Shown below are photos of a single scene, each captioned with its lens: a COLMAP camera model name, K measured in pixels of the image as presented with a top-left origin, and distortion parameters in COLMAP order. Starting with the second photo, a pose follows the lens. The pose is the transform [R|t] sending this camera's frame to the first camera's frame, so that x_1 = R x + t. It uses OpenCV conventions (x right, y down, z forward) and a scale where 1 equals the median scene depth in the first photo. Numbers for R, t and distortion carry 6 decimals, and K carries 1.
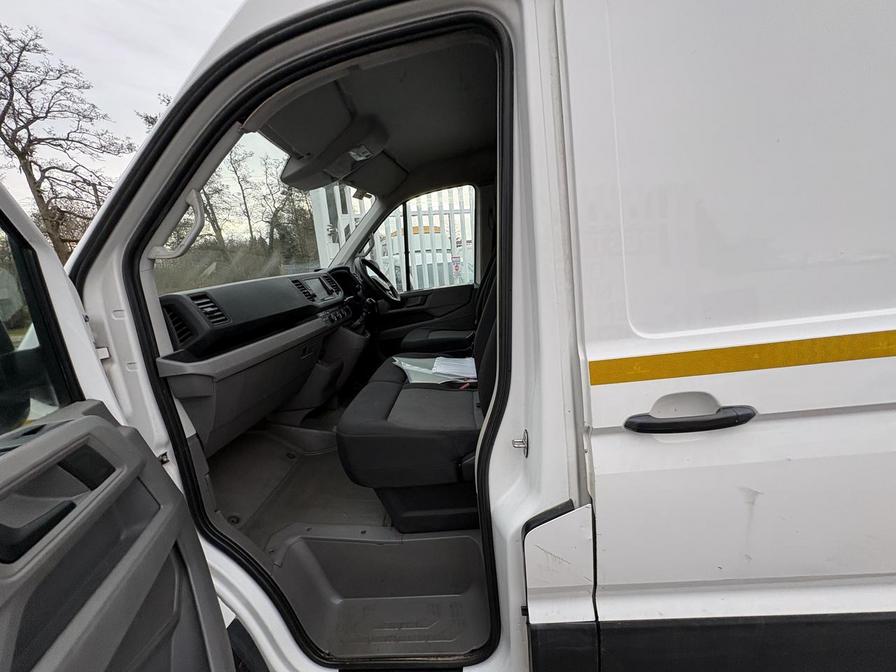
lens RADIAL K [[353.4, 0, 446.1], [0, 353.4, 339.3], [0, 0, 1]] dist [0.000096, 0.000212]
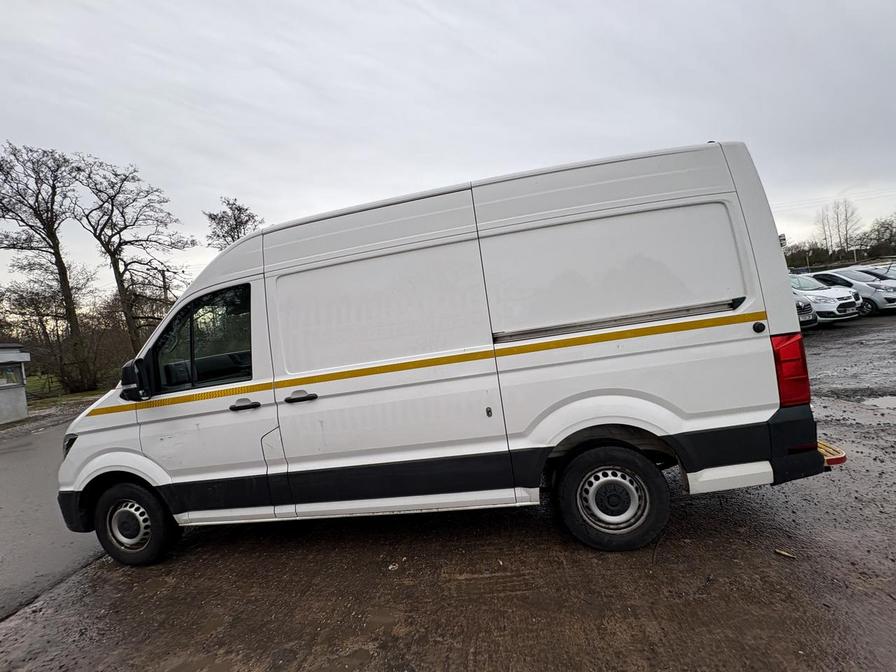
lens RADIAL K [[349.1, 0, 445.6], [0, 349.1, 343.3], [0, 0, 1]] dist [0.000036, 0.000037]
pose [[0.996149, -0.028416, -0.082948, 0.264814], [0.015508, 0.988214, -0.152290, 0.026490], [0.086297, 0.150417, 0.984849, -0.254225]]
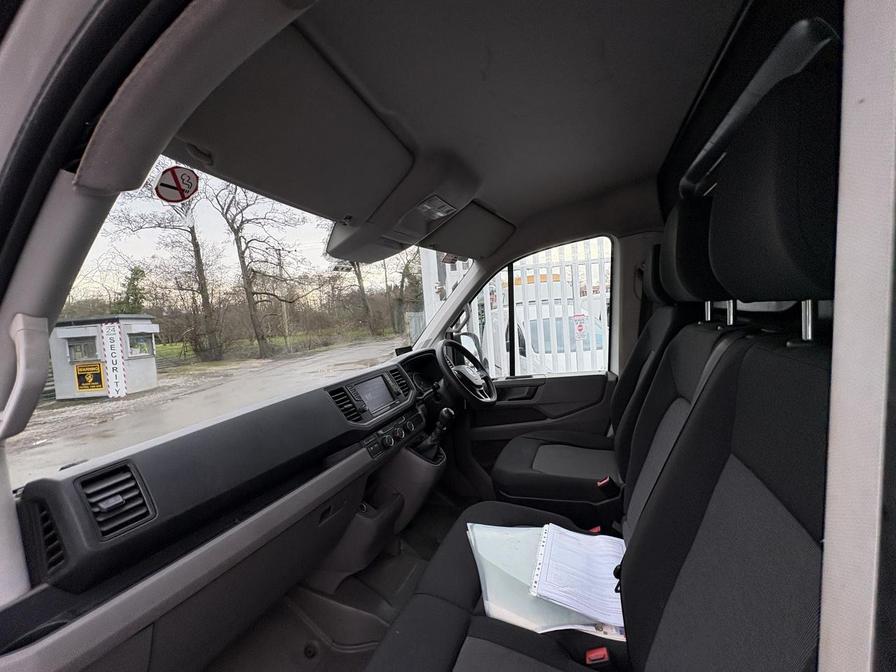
lens RADIAL K [[353.4, 0, 446.1], [0, 353.4, 339.3], [0, 0, 1]] dist [0.000096, 0.000212]
pose [[0.946480, 0.024685, -0.321818, 0.000081], [-0.063254, 0.991922, -0.109949, -0.051609], [0.316505, 0.124421, 0.940396, 0.101086]]
